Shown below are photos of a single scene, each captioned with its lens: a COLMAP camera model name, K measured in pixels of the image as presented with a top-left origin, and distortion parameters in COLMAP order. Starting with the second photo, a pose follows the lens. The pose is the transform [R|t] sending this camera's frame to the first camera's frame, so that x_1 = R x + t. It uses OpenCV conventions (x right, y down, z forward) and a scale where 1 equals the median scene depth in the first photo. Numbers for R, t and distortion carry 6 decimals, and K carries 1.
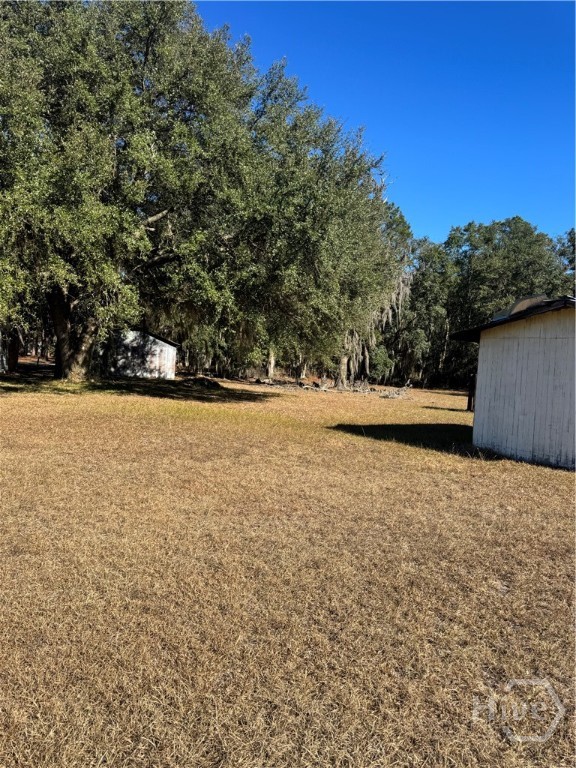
lens RADIAL K [[541.4, 0, 292.6], [0, 541.4, 385.6], [0, 0, 1]] dist [0.080892, -0.098915]
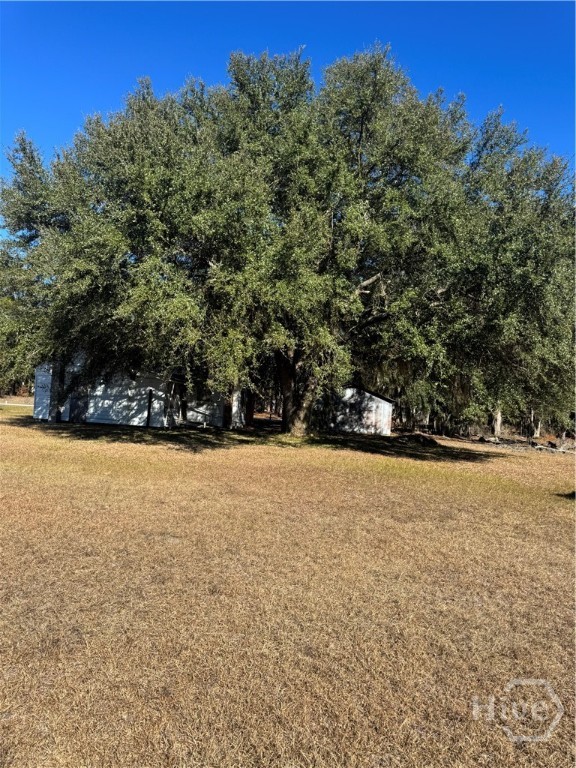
lens RADIAL K [[541.4, 0, 279.3], [0, 541.4, 387.2], [0, 0, 1]] dist [0.080892, -0.098915]
pose [[0.911774, -0.020683, -0.410171, 0.018571], [-0.020406, 0.995216, -0.095545, -0.000415], [0.410185, 0.095485, 0.906990, 0.005423]]
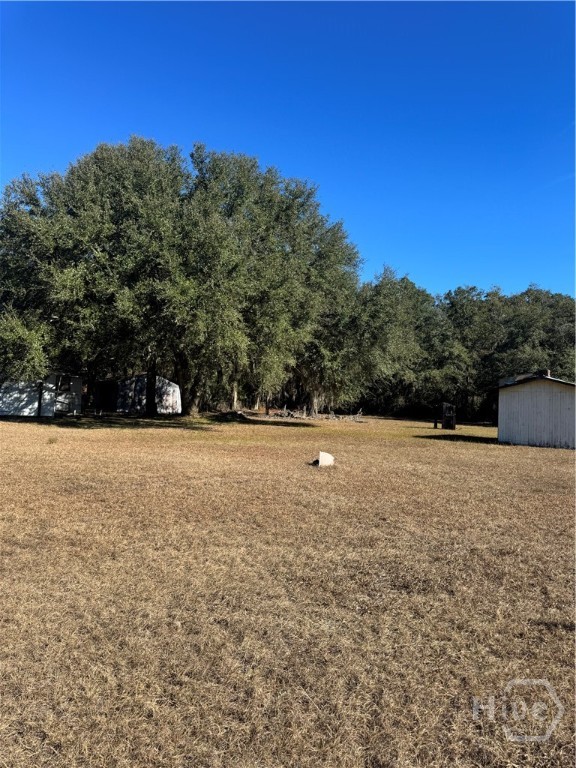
lens RADIAL K [[541.4, 0, 285.6], [0, 541.4, 381.2], [0, 0, 1]] dist [0.080892, -0.098915]
pose [[0.973154, -0.016734, 0.229544, -0.671314], [0.030778, 0.997857, -0.057737, -0.017081], [-0.228086, 0.063251, 0.971584, -0.634890]]
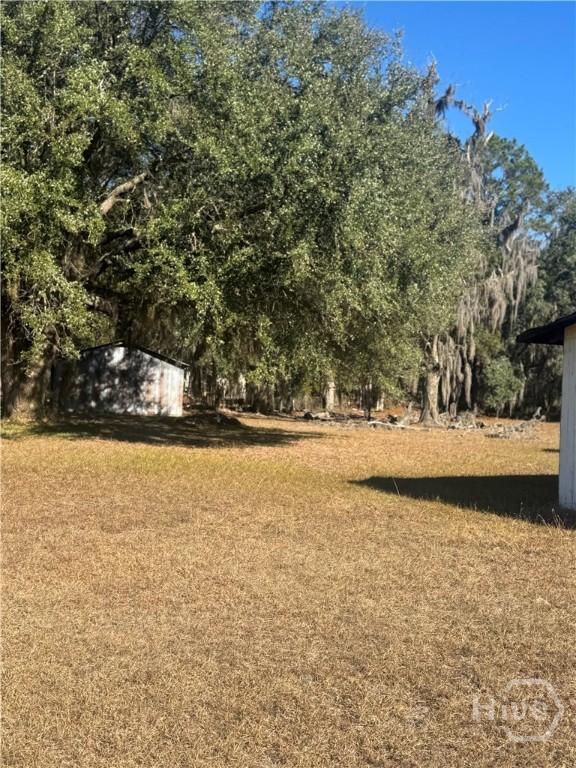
lens RADIAL K [[813.6, 0, 285.1], [0, 813.6, 388.7], [0, 0, 1]] dist [0.073295, 0.000000]
pose [[0.992035, -0.027922, -0.122828, 0.093641], [0.022673, 0.998778, -0.043923, 0.005304], [0.123905, 0.040788, 0.991455, -0.000474]]
